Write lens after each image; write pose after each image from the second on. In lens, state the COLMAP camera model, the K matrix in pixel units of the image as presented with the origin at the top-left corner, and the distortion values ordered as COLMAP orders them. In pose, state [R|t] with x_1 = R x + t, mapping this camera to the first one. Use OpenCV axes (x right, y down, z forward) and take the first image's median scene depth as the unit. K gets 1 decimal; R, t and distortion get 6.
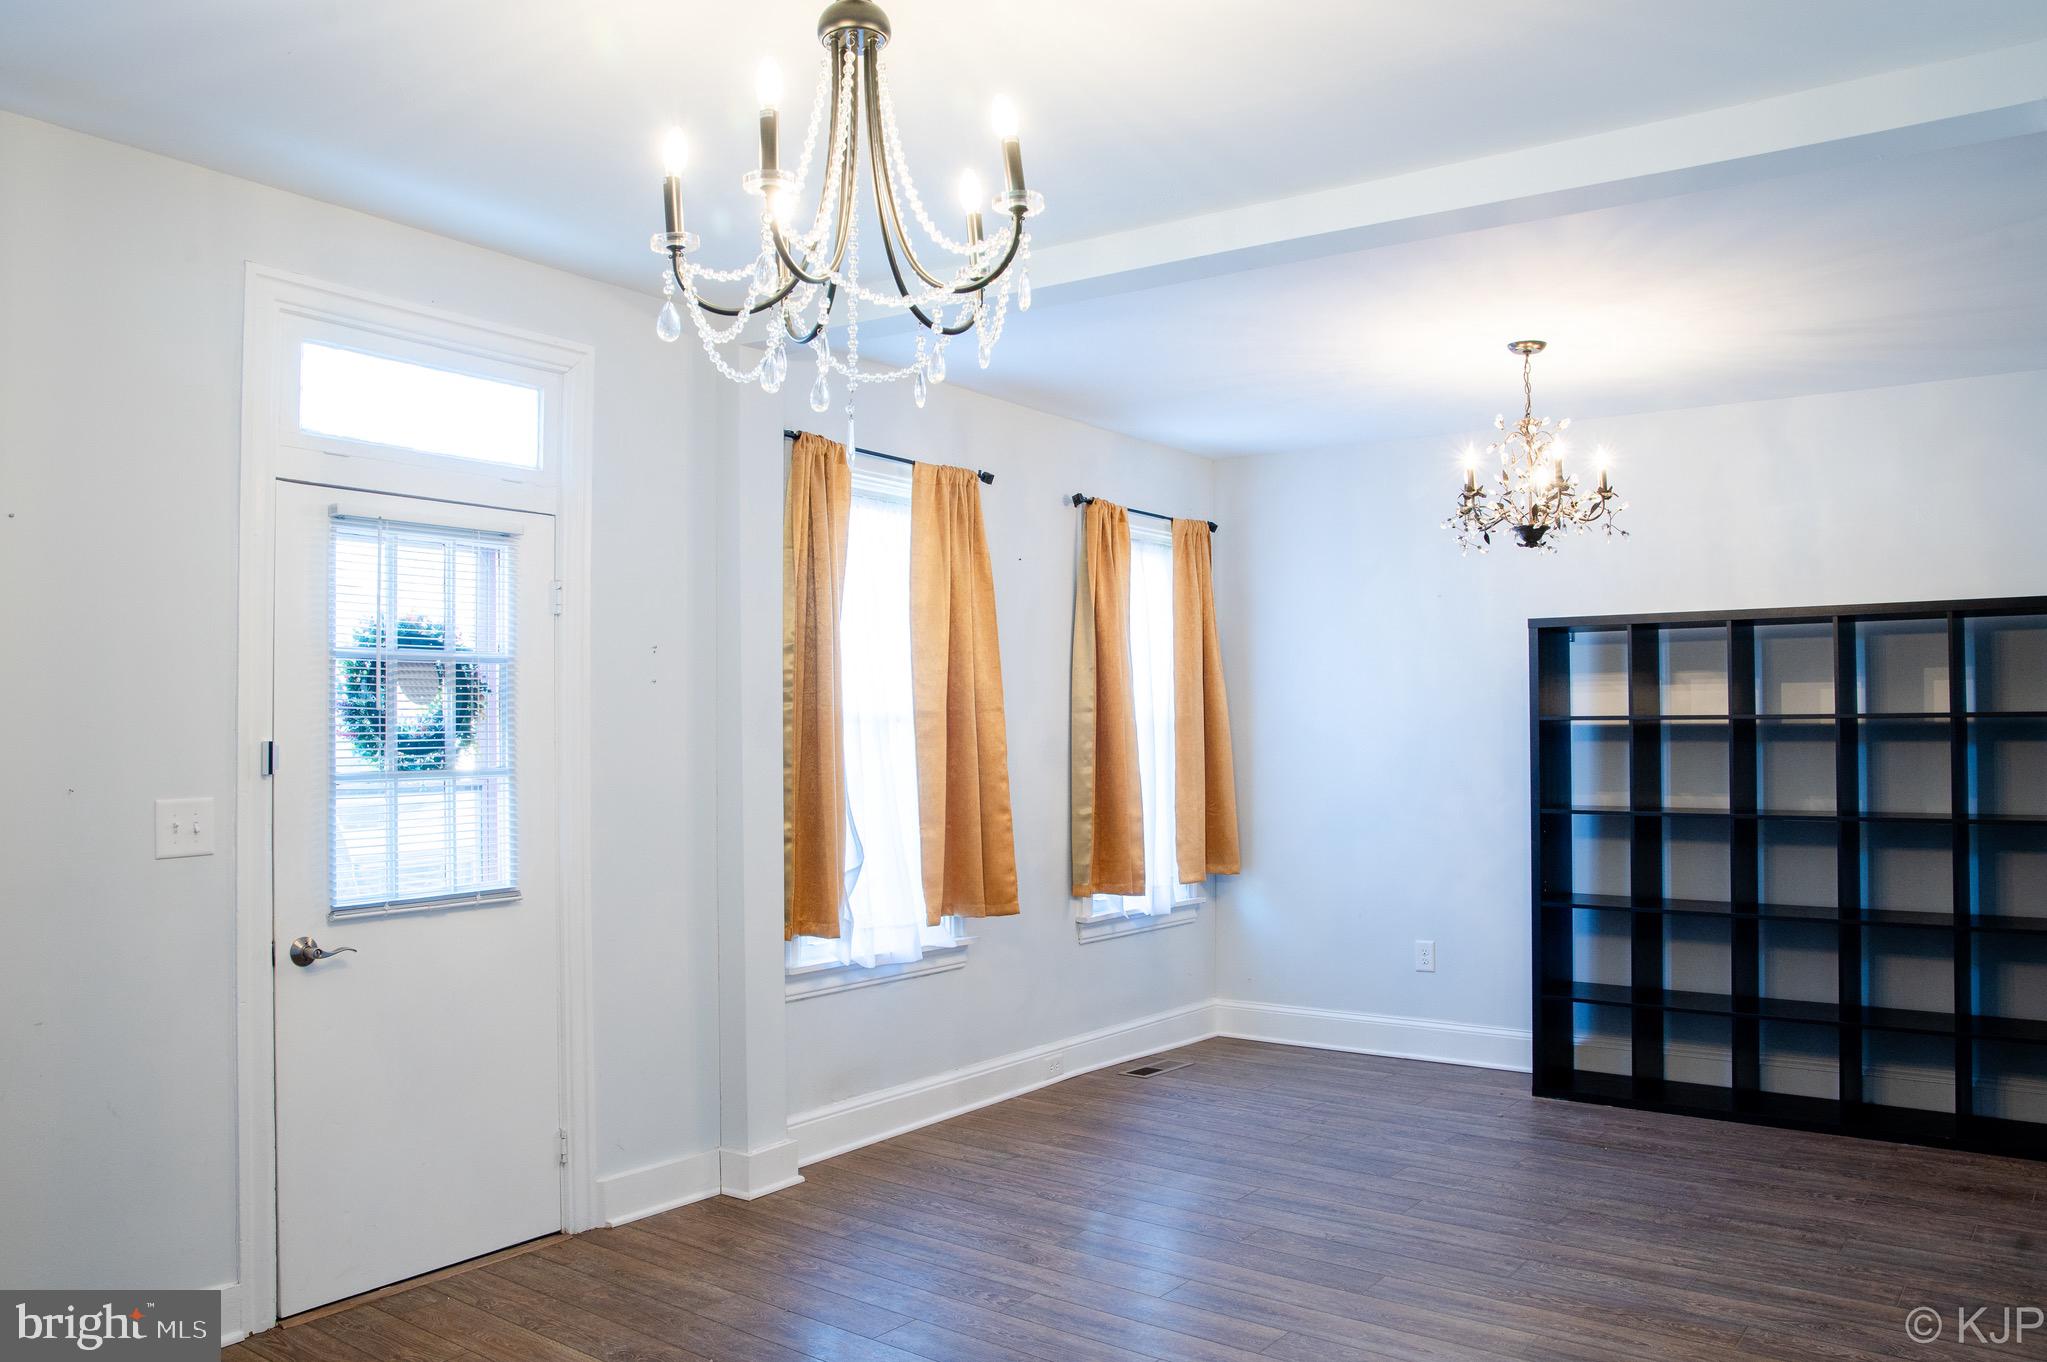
lens RADIAL K [[1470.8, 0, 1076.9], [0, 1470.8, 684.1], [0, 0, 1]] dist [-0.073208, 0.001789]
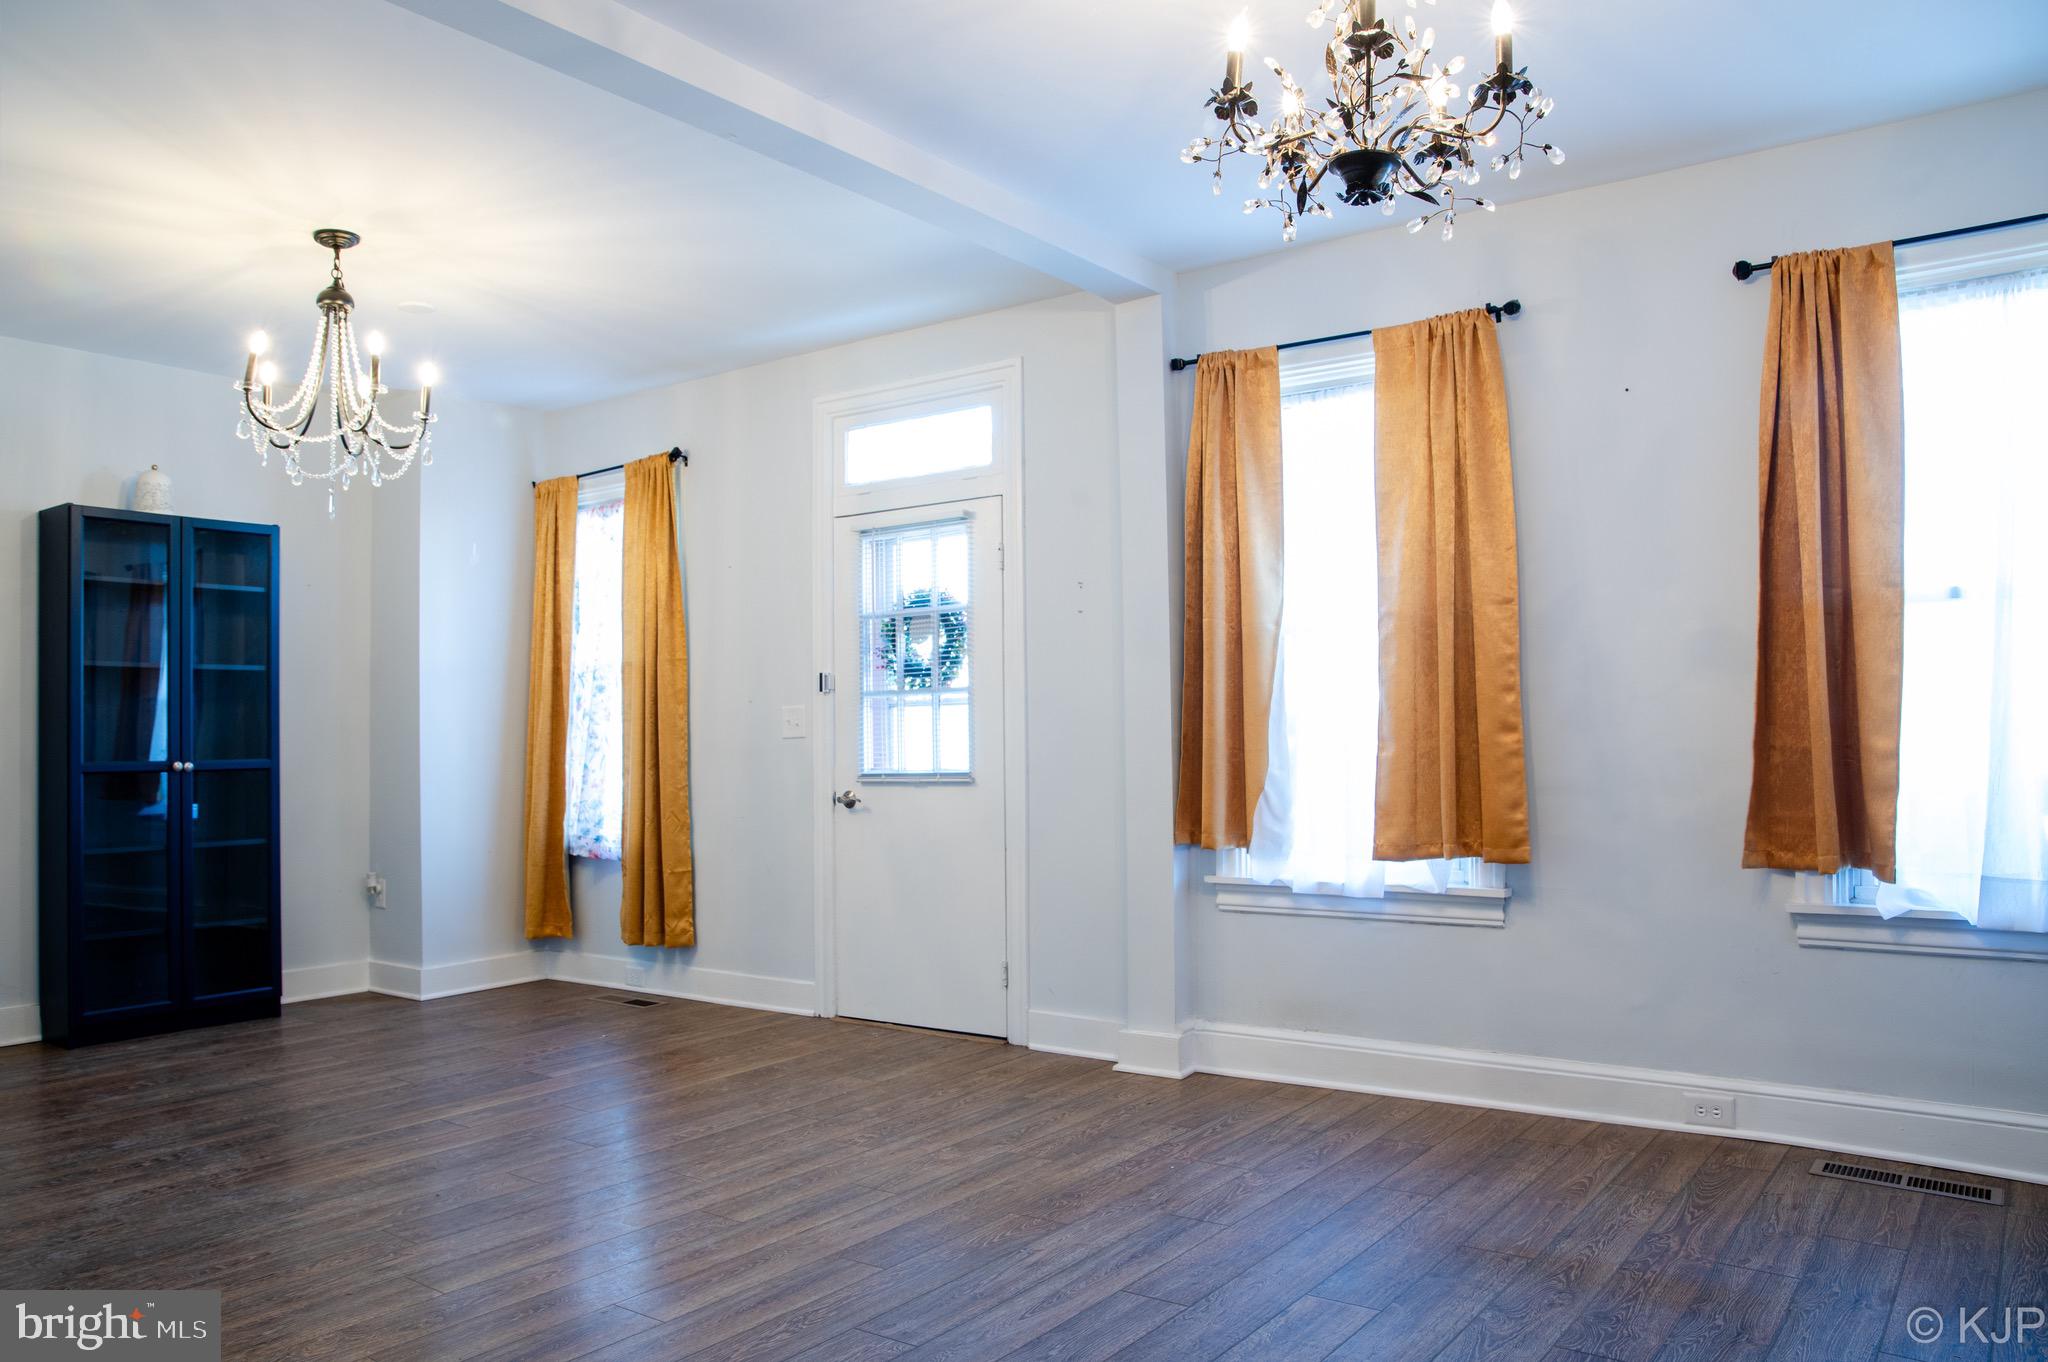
lens RADIAL K [[1471.5, 0, 1077.4], [0, 1471.5, 684.1], [0, 0, 1]] dist [-0.073208, 0.001789]
pose [[0.022615, -0.038849, -0.998989, 0.964611], [0.046860, 0.998188, -0.037757, 0.108404], [0.998645, -0.045958, 0.024394, 1.021096]]
